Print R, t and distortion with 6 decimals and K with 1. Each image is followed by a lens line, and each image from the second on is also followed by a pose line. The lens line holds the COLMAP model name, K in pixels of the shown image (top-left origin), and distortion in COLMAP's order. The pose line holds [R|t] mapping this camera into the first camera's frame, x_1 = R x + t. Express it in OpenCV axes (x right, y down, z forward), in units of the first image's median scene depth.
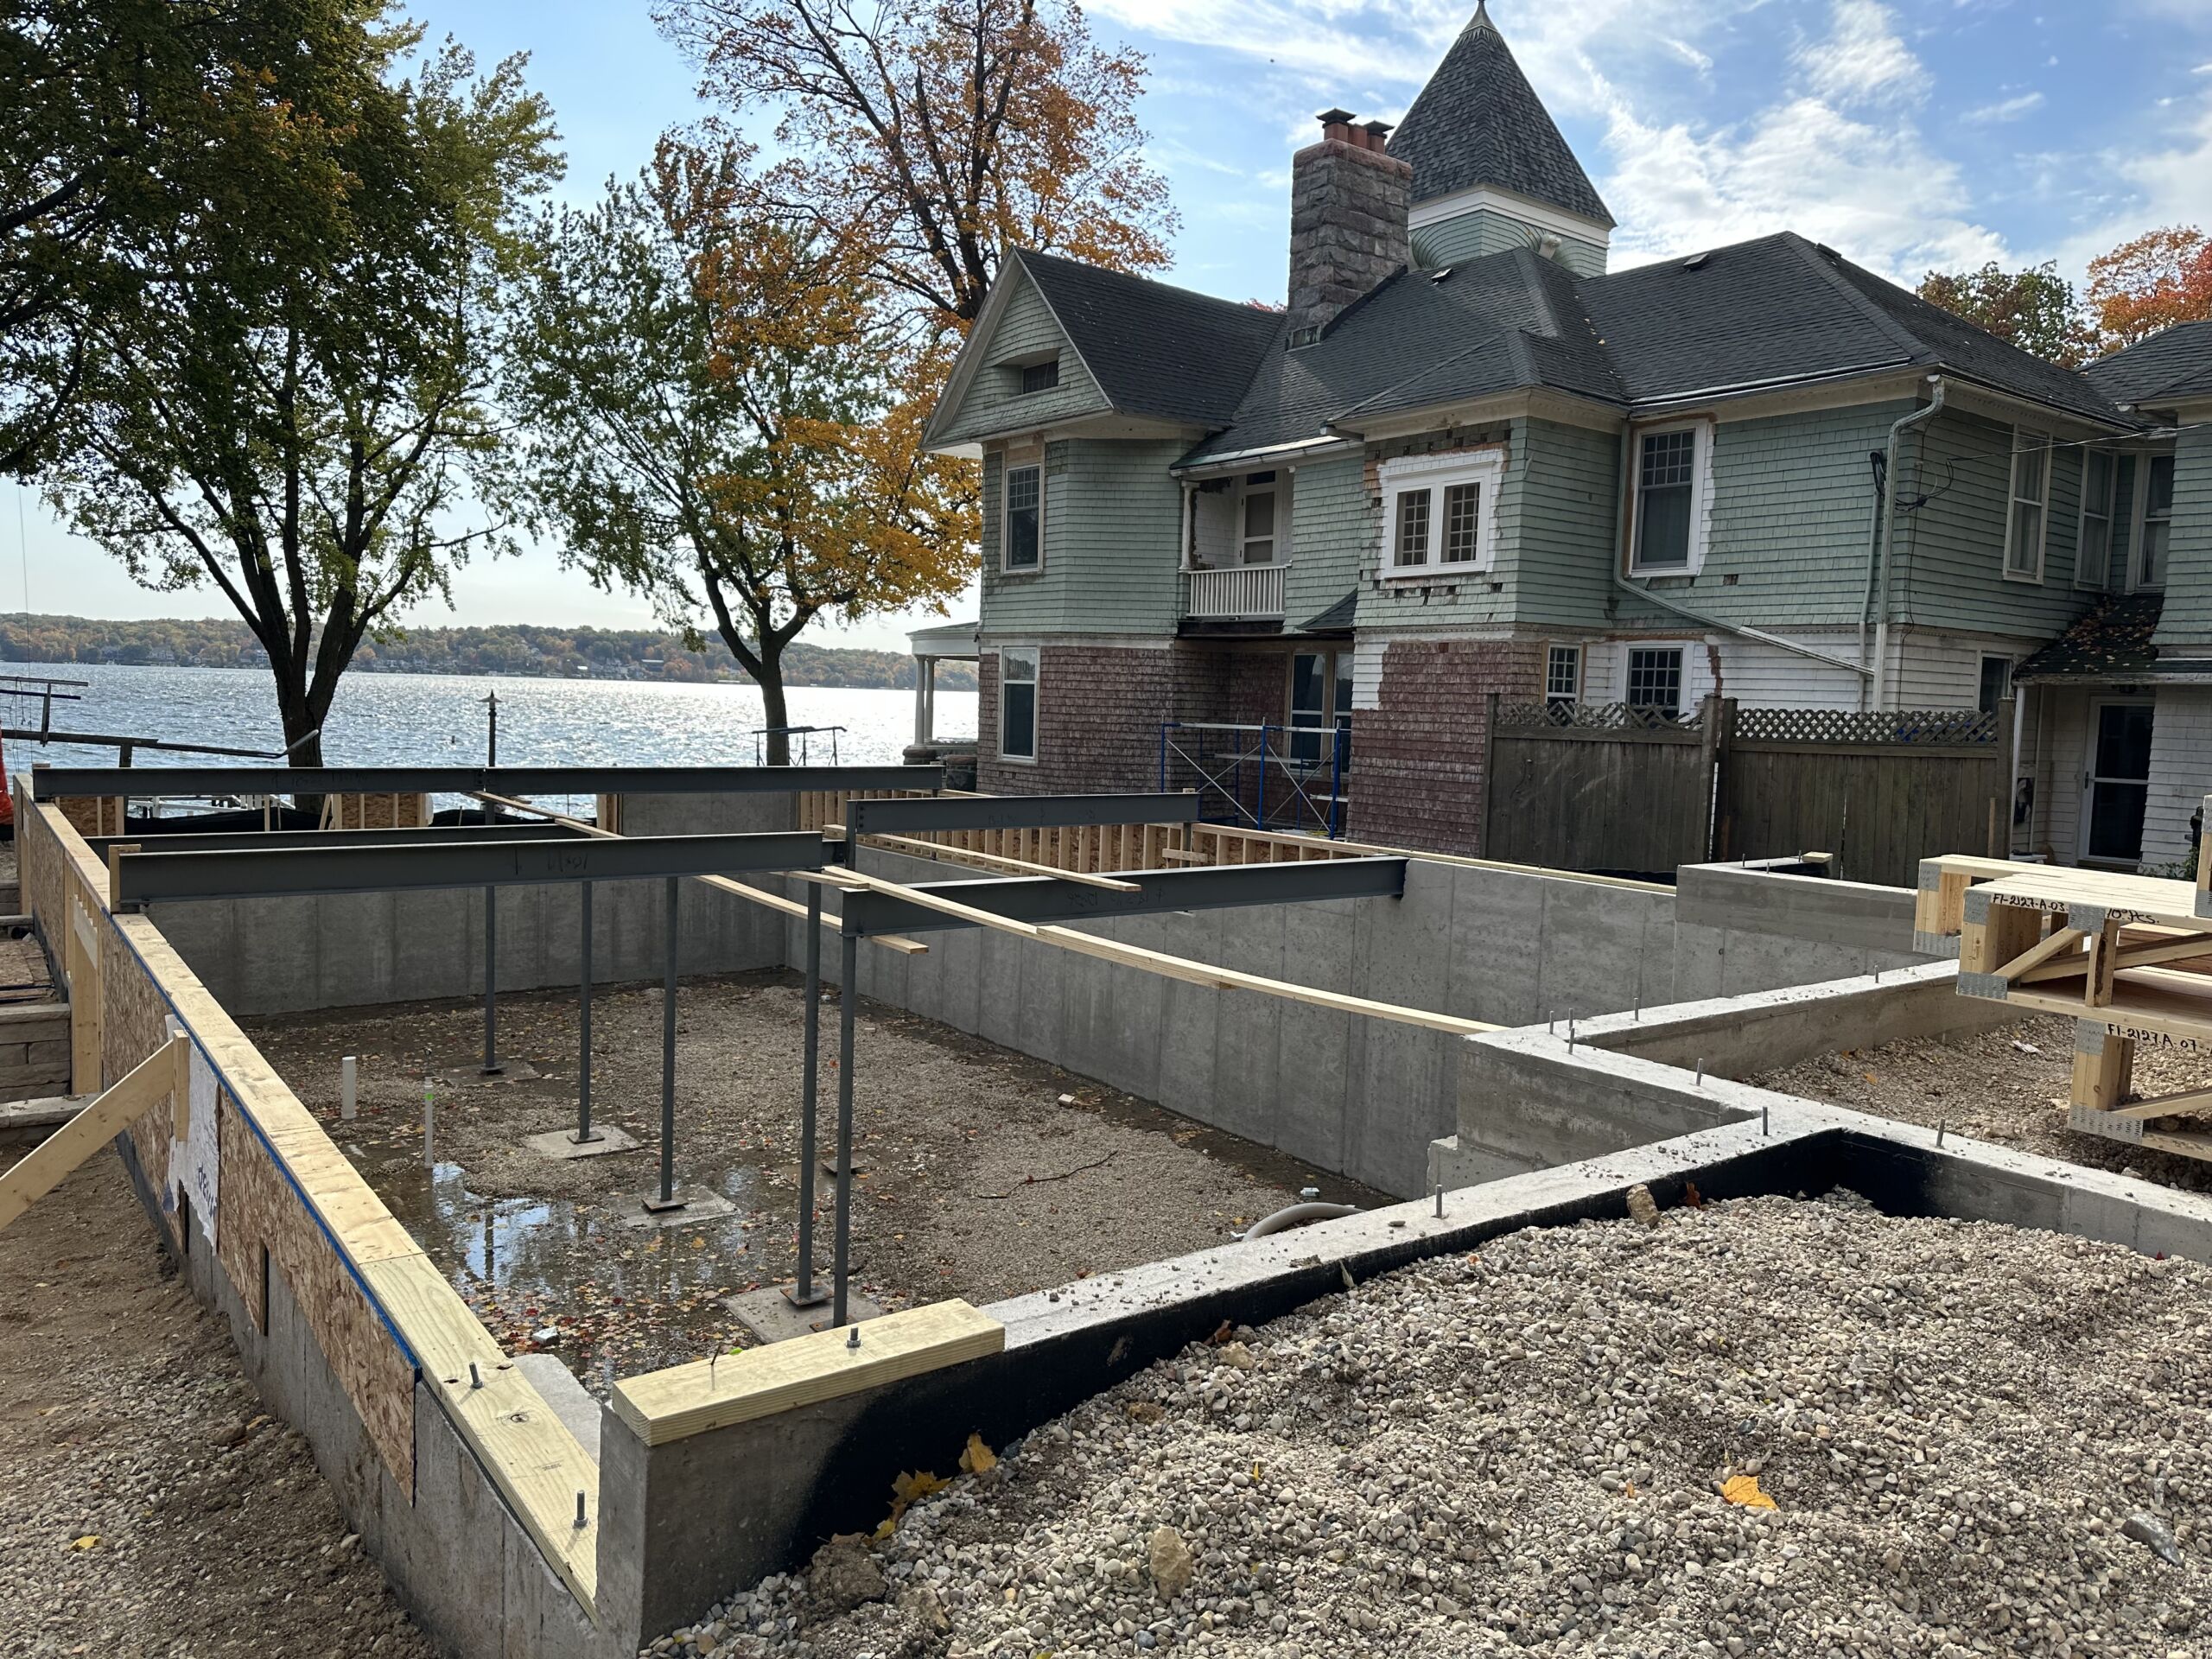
lens RADIAL K [[1523.2, 0, 1106.0], [0, 1523.2, 829.5], [0, 0, 1]] dist [0.143689, -0.203577]
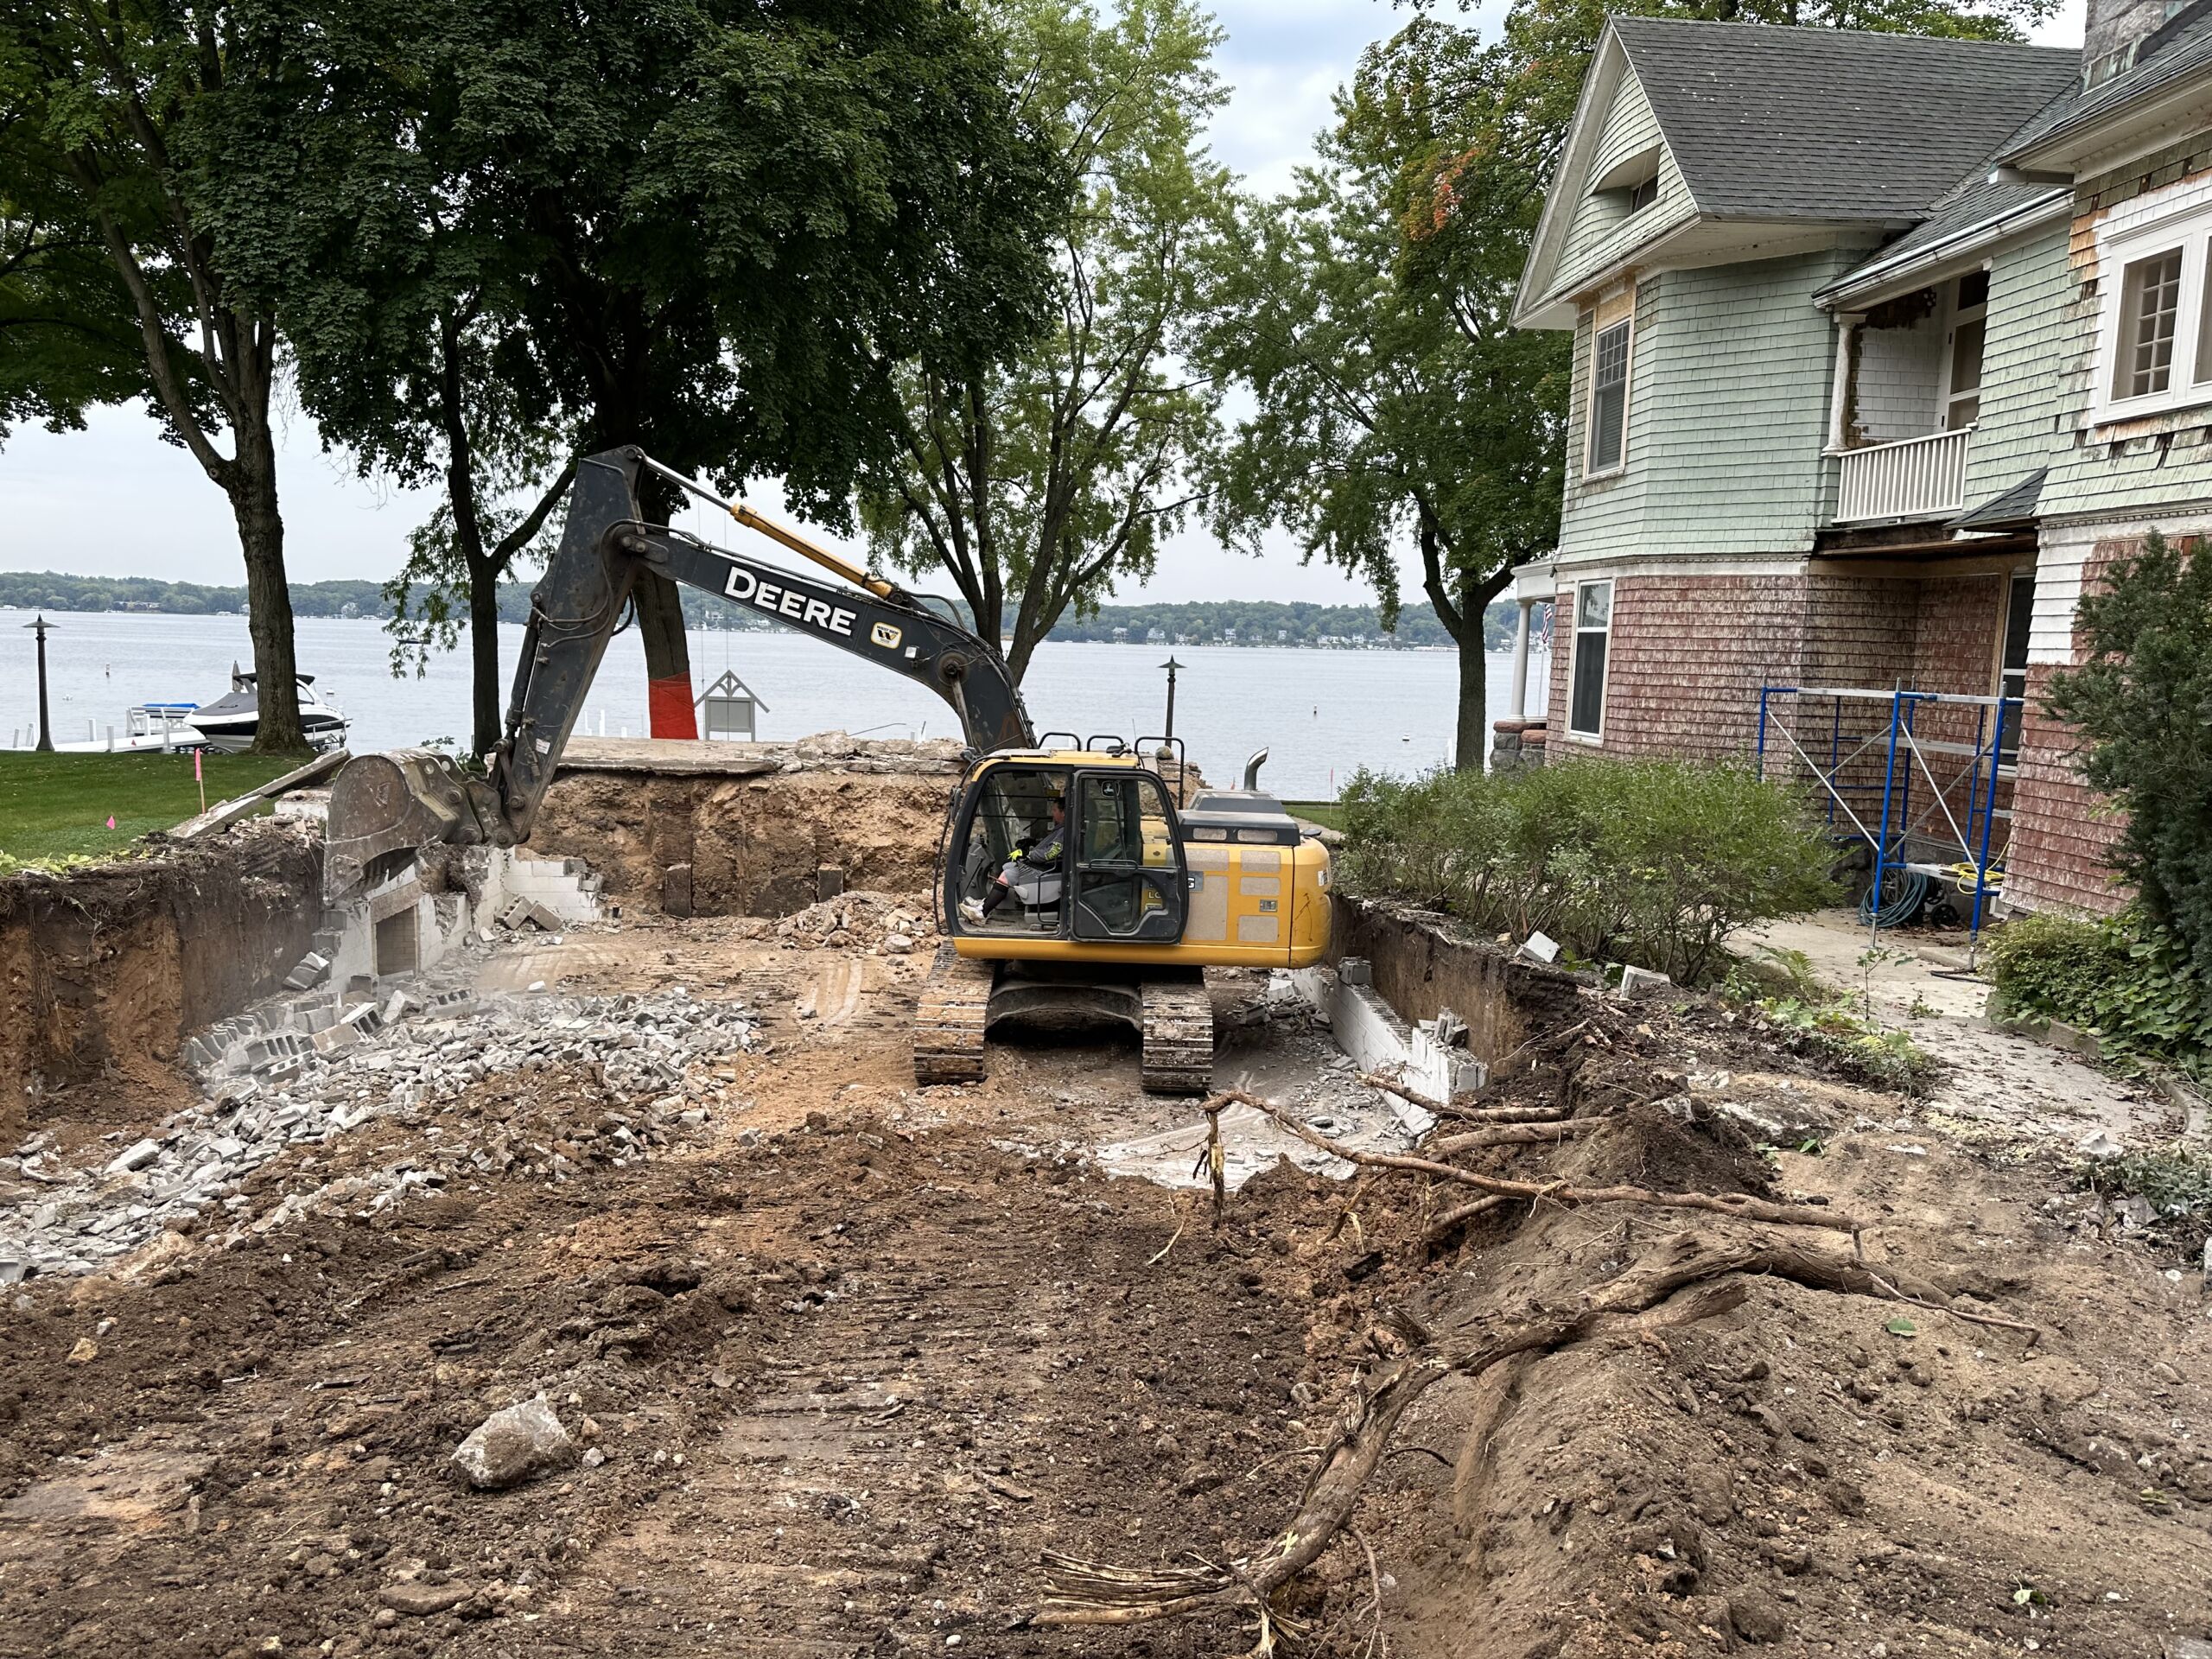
lens RADIAL K [[1525.0, 0, 951.7], [0, 1525.0, 909.8], [0, 0, 1]] dist [-0.052906, 0.003536]
pose [[0.788890, 0.088306, -0.608156, 0.201766], [-0.044143, 0.995208, 0.087246, -0.018991], [0.612947, -0.041982, 0.789008, 0.337275]]
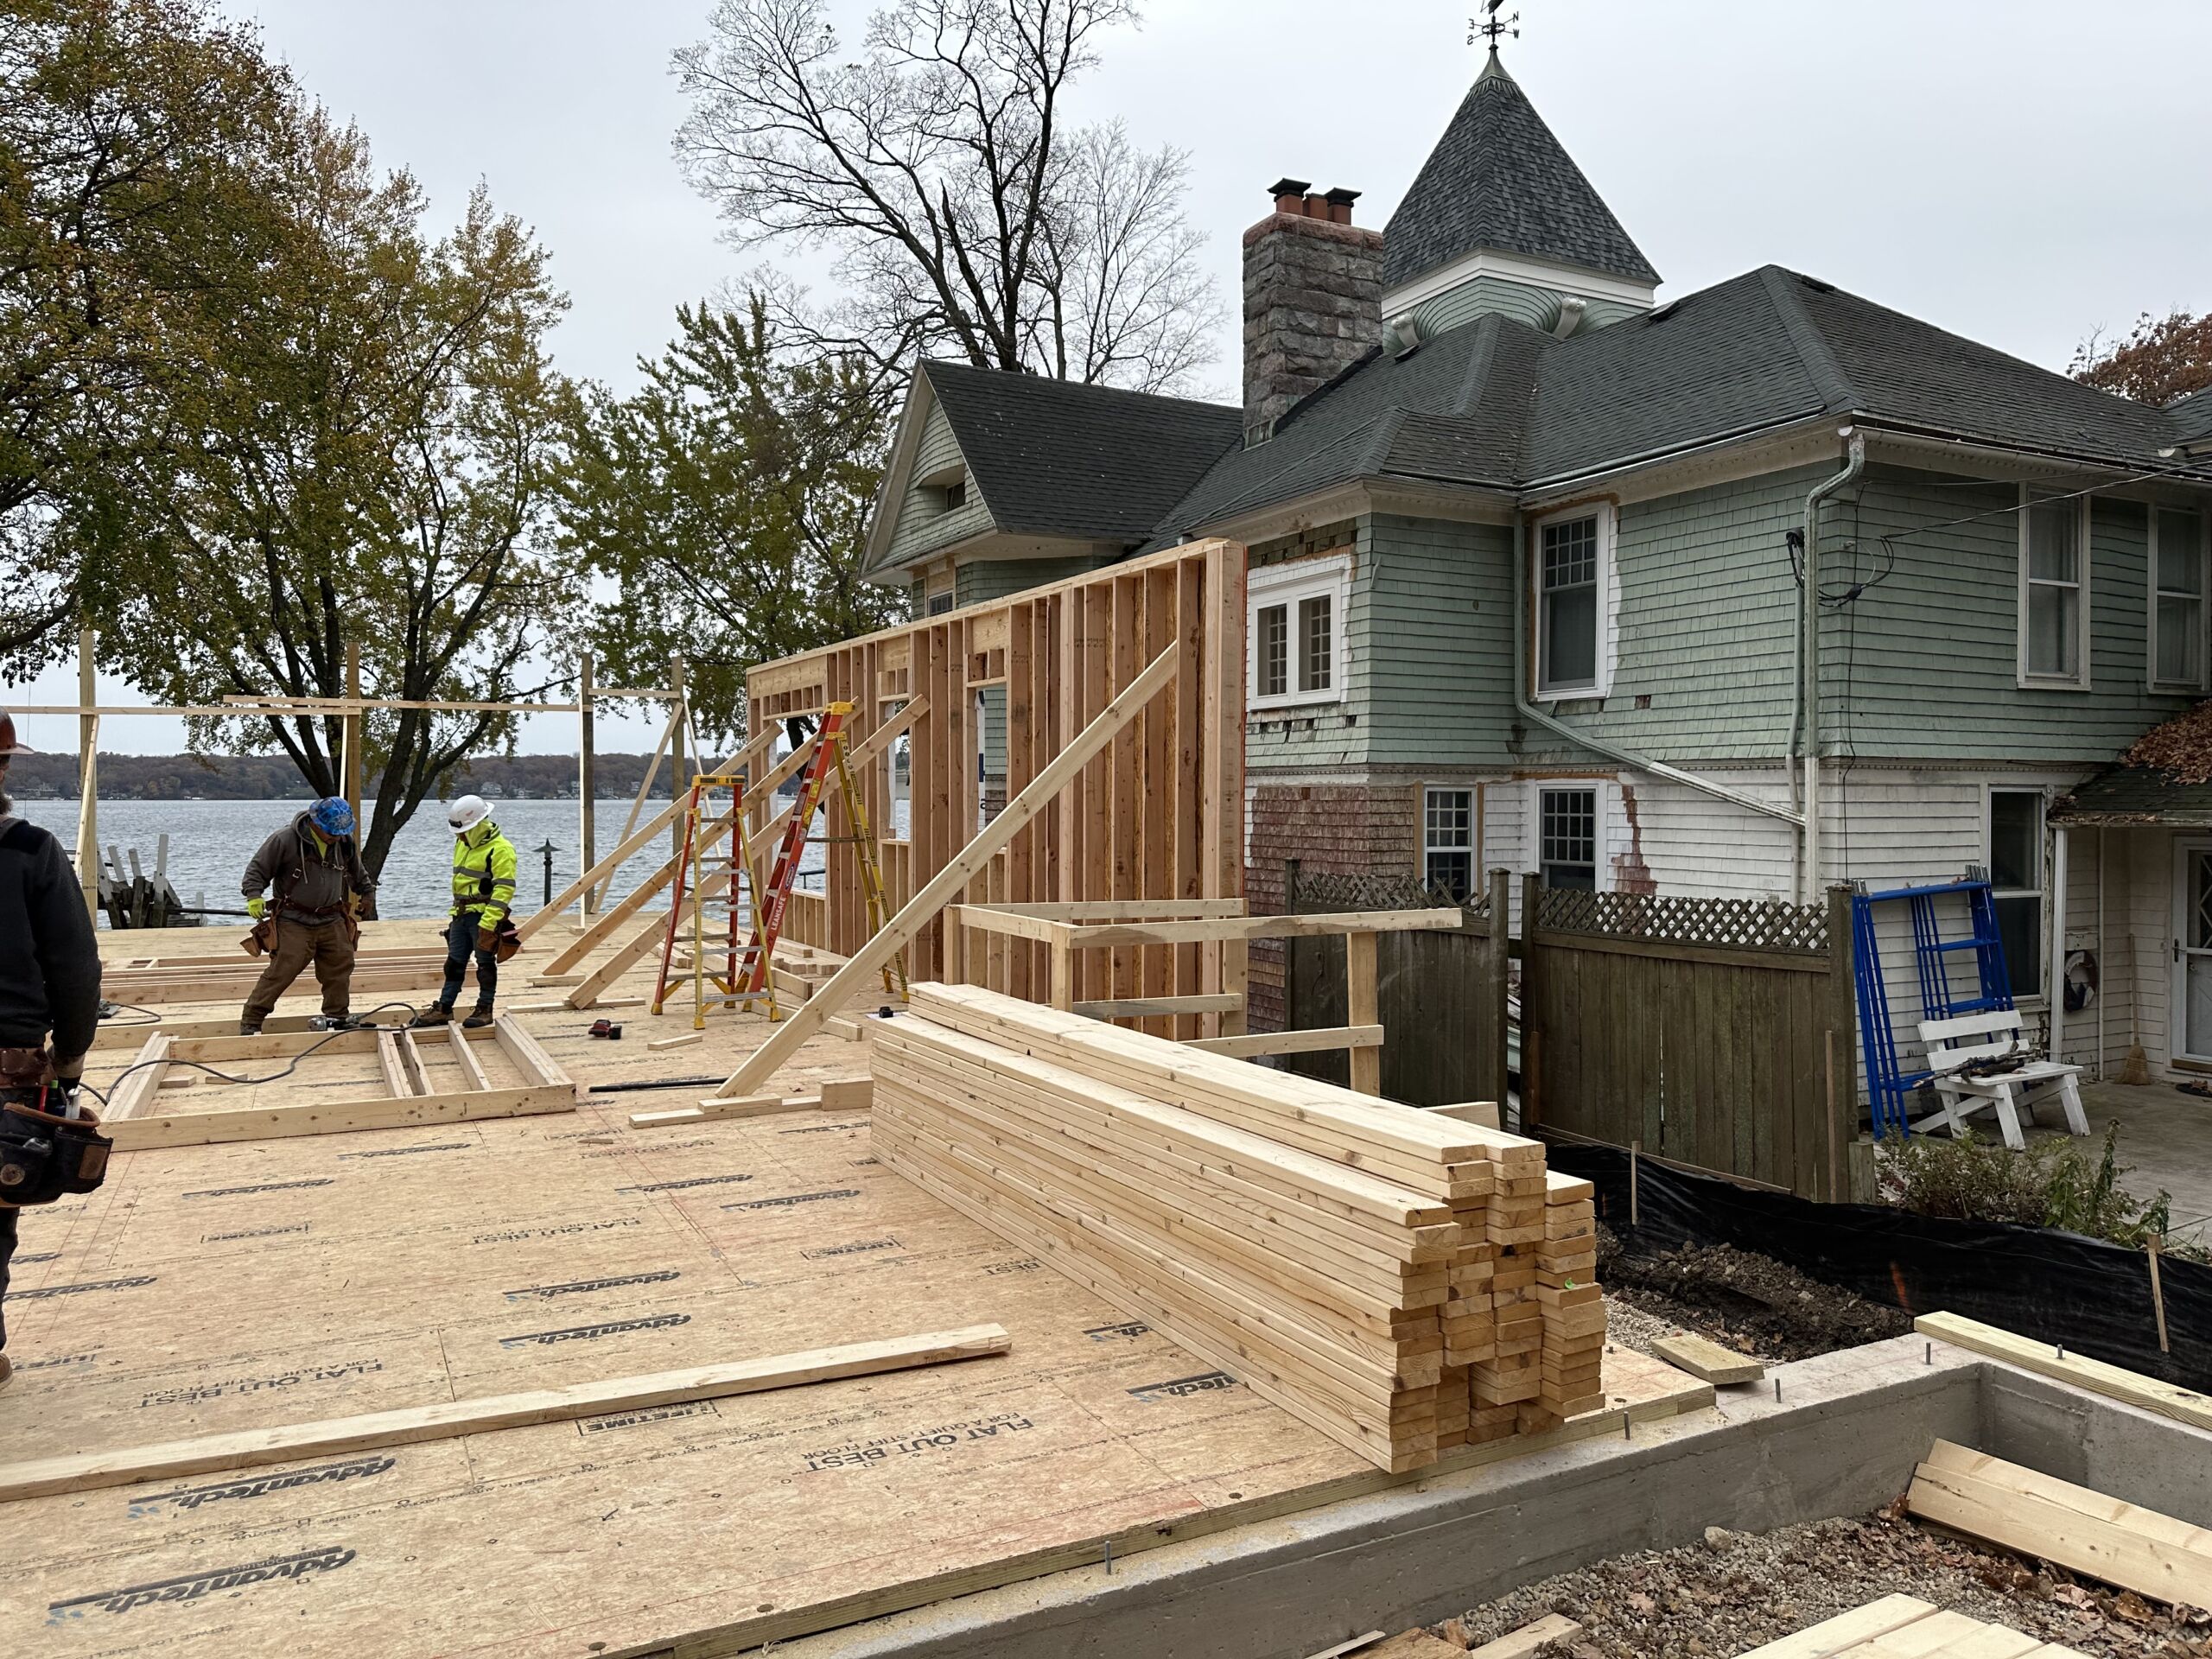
lens RADIAL K [[1531.5, 0, 1106.0], [0, 1531.5, 829.5], [0, 0, 1]] dist [0.192919, -0.283818]
pose [[0.987007, -0.026888, -0.158411, 0.244025], [0.015392, 0.997187, -0.073358, -0.040932], [0.159937, 0.069966, 0.984644, 0.177888]]
